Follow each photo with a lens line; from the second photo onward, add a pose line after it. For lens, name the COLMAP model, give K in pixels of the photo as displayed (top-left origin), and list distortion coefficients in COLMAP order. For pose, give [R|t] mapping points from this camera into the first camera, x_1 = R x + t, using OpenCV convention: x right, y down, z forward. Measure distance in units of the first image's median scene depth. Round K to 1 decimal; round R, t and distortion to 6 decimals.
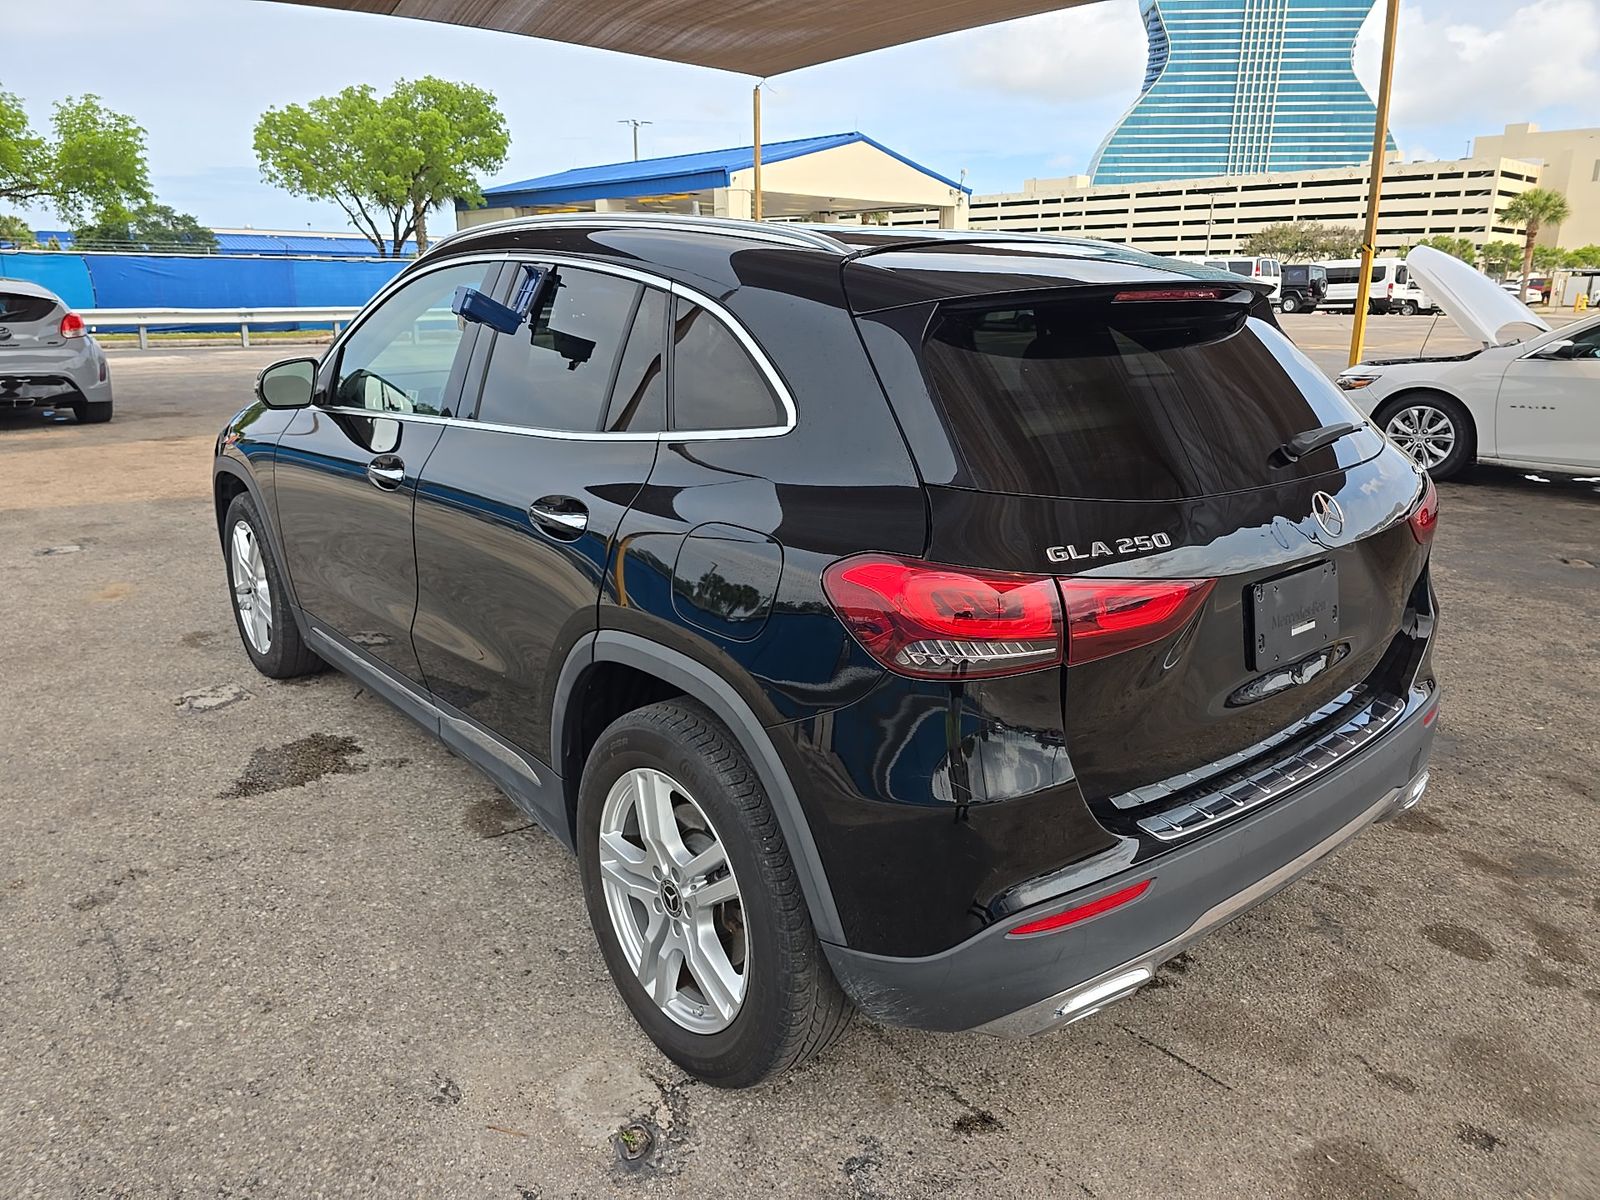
lens RADIAL K [[1125.8, 0, 790.5], [0, 1125.8, 601.5], [0, 0, 1]] dist [0.028640, -0.037295]
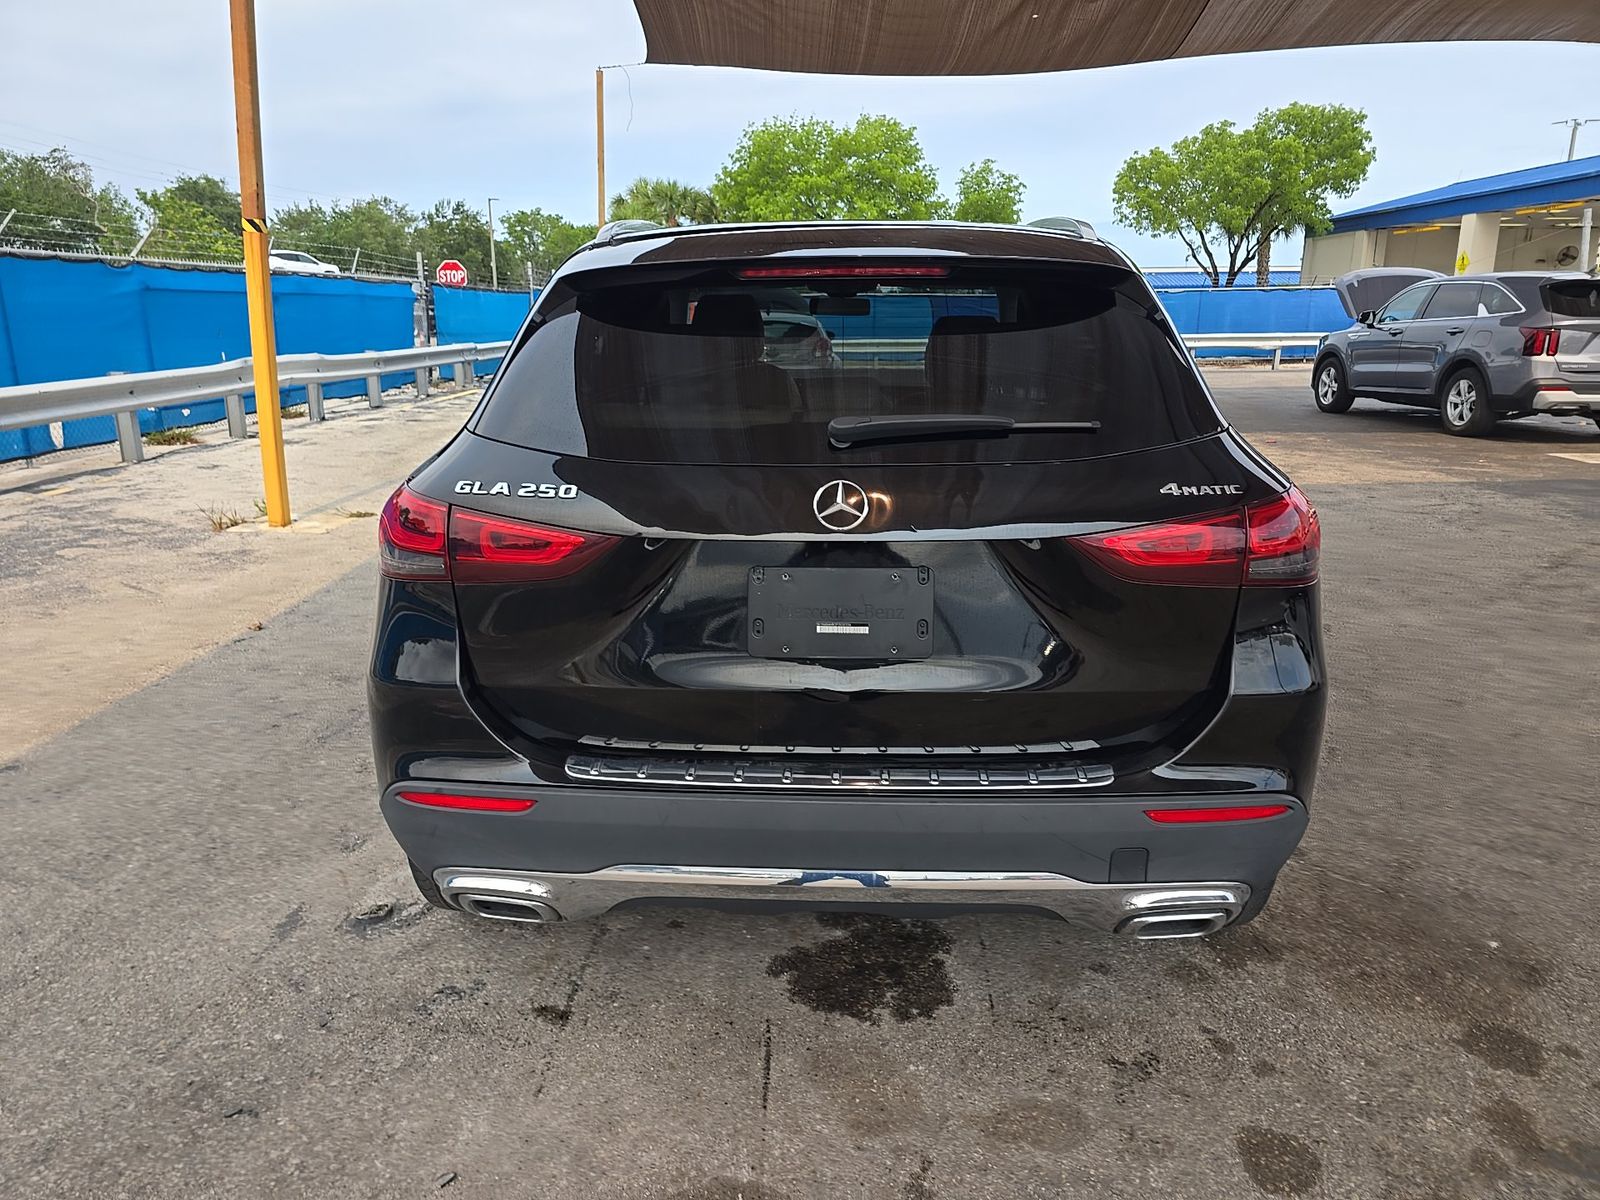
lens RADIAL K [[1125.8, 0, 790.5], [0, 1125.8, 601.5], [0, 0, 1]] dist [0.028640, -0.037295]
pose [[0.715292, 0.158161, -0.680693, 0.104575], [-0.178509, 0.983090, 0.040842, -0.002848], [0.675642, 0.092296, 0.731430, 0.030702]]
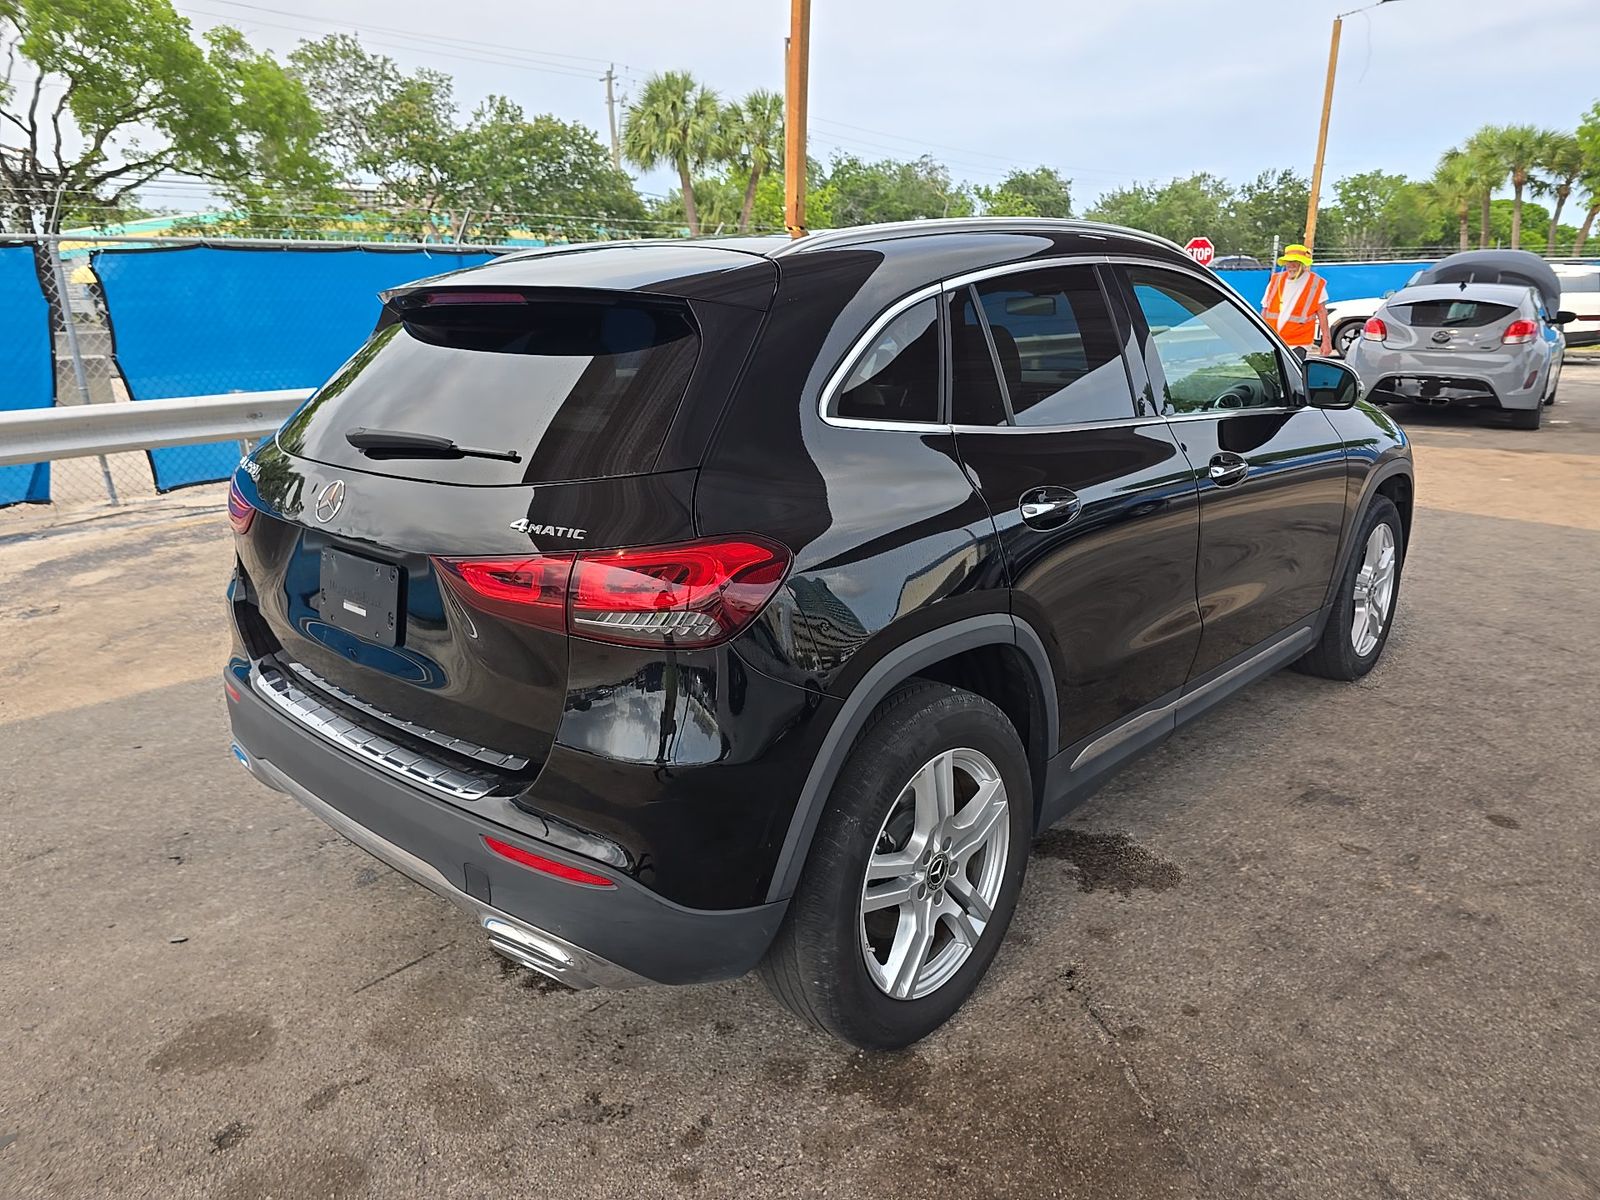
lens RADIAL K [[1125.8, 0, 790.5], [0, 1125.8, 601.5], [0, 0, 1]] dist [0.028640, -0.037295]
pose [[0.079206, 0.244936, -0.966299, 0.151714], [-0.251728, 0.942843, 0.218356, -0.031981], [0.964551, 0.225949, 0.136336, 0.124939]]
